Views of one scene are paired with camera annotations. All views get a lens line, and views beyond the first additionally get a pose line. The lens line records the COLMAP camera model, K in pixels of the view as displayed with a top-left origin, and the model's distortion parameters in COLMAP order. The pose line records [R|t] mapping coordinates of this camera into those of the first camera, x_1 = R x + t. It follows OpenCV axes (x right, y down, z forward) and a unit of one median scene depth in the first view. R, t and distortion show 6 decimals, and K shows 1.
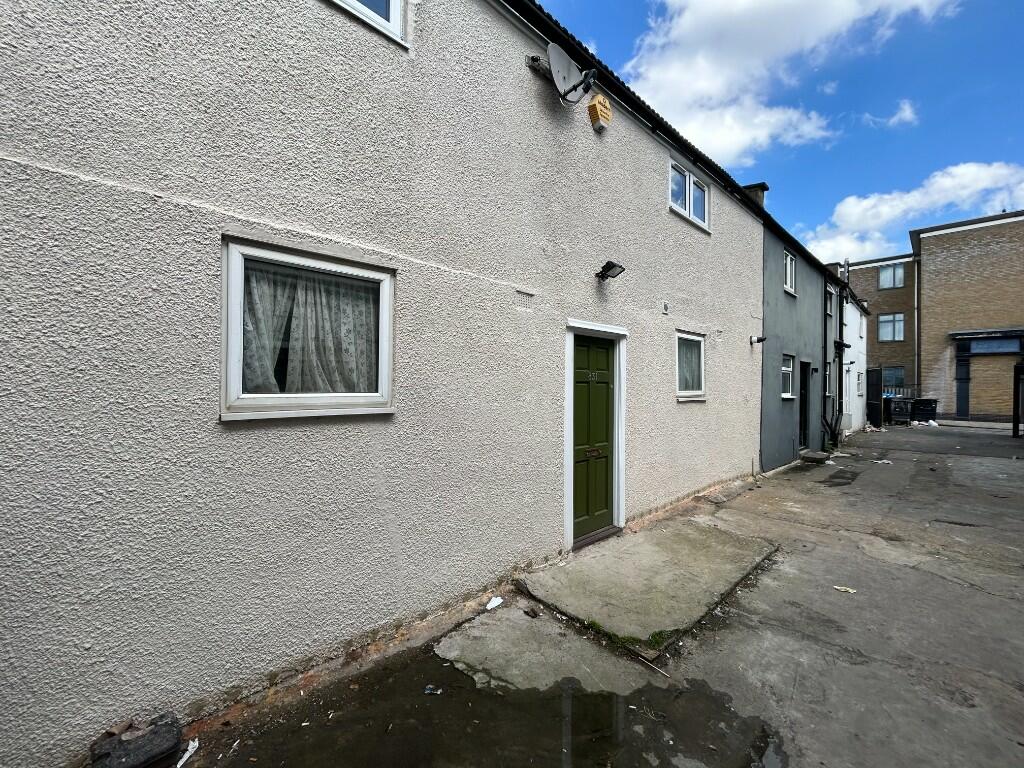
lens RADIAL K [[416.4, 0, 513.9], [0, 416.4, 383.7], [0, 0, 1]] dist [0.003936, -0.000123]
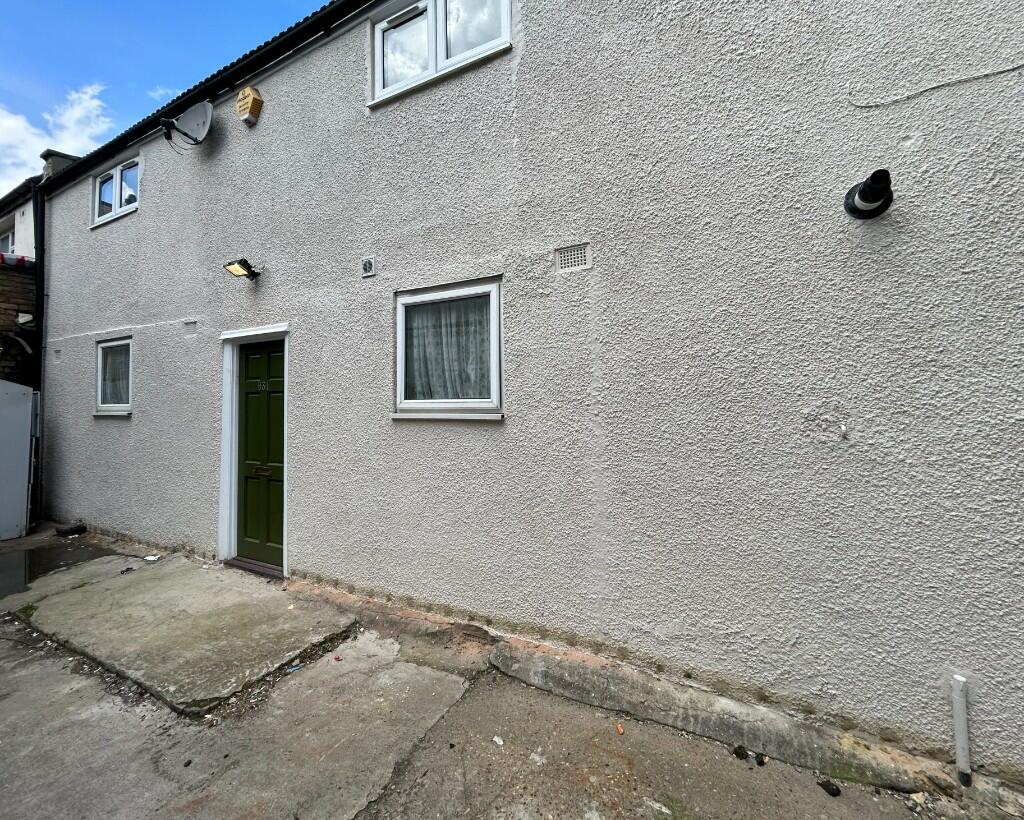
lens RADIAL K [[459.5, 0, 504.8], [0, 459.5, 371.2], [0, 0, 1]] dist [-0.003023, -0.000008]
pose [[0.312818, -0.054369, -0.948256, 1.496184], [0.028716, 0.998445, -0.047773, 0.015381], [0.949379, -0.012286, 0.313893, 1.370953]]
